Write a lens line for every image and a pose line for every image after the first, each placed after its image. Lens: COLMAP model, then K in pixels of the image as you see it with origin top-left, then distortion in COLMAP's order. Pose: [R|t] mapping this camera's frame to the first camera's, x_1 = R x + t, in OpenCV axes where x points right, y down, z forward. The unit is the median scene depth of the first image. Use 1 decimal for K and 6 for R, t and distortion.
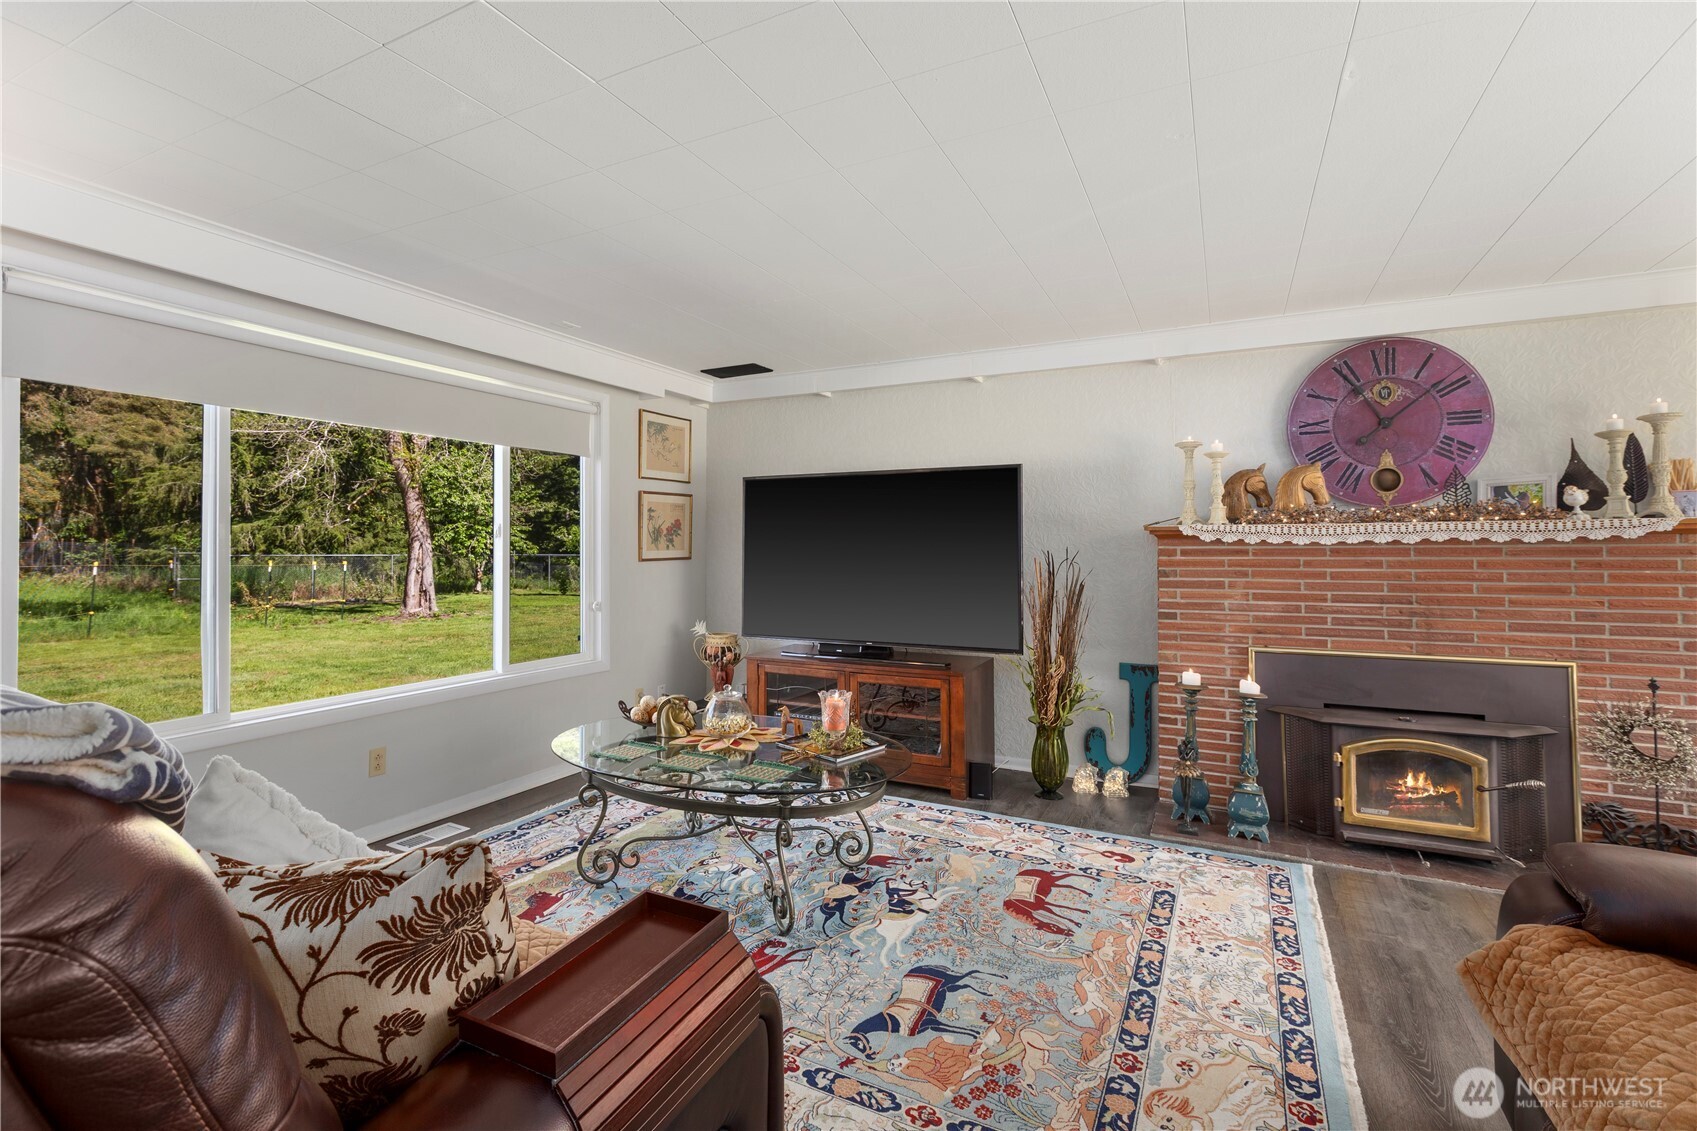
lens RADIAL K [[756.0, 0, 835.2], [0, 756.0, 540.1], [0, 0, 1]] dist [-0.005897, -0.000590]
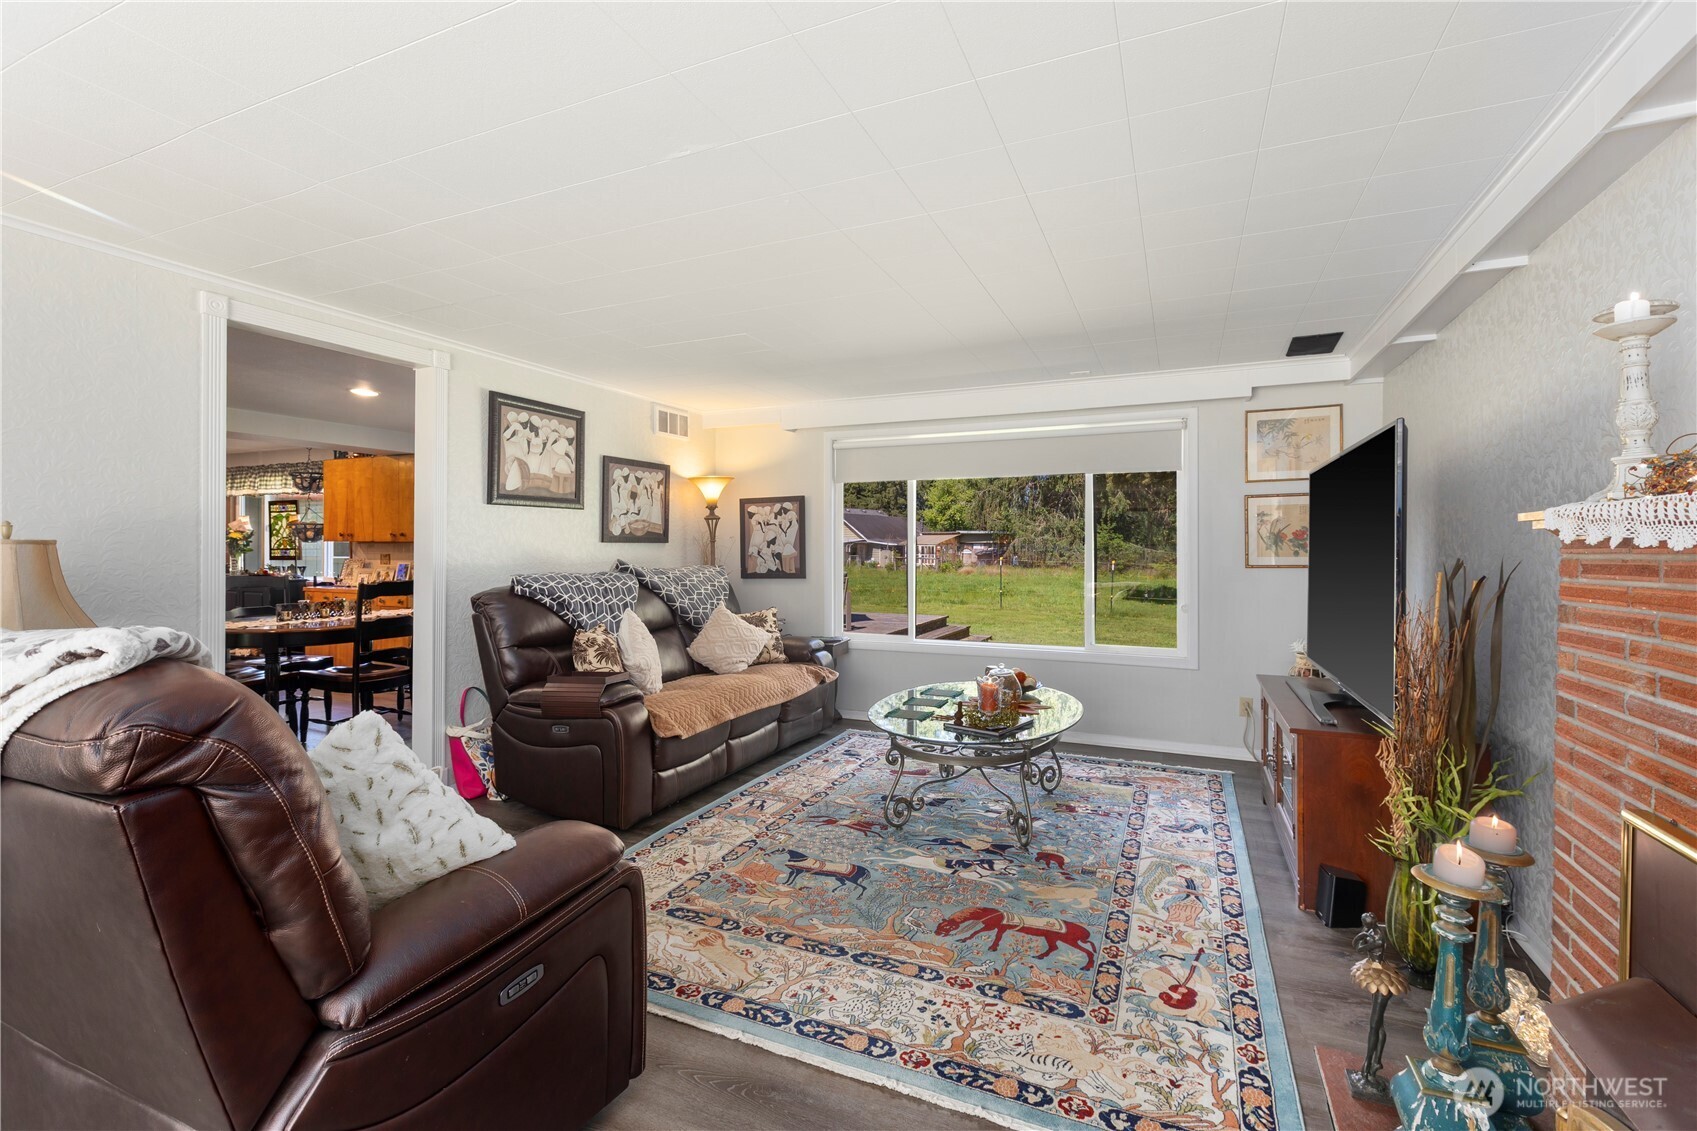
lens RADIAL K [[756.0, 0, 845.0], [0, 756.0, 556.6], [0, 0, 1]] dist [-0.005897, -0.000590]
pose [[0.068037, 0.012799, -0.997601, 1.215175], [0.005309, 0.999899, 0.013190, -0.002248], [0.997669, -0.006193, 0.067962, 0.744428]]
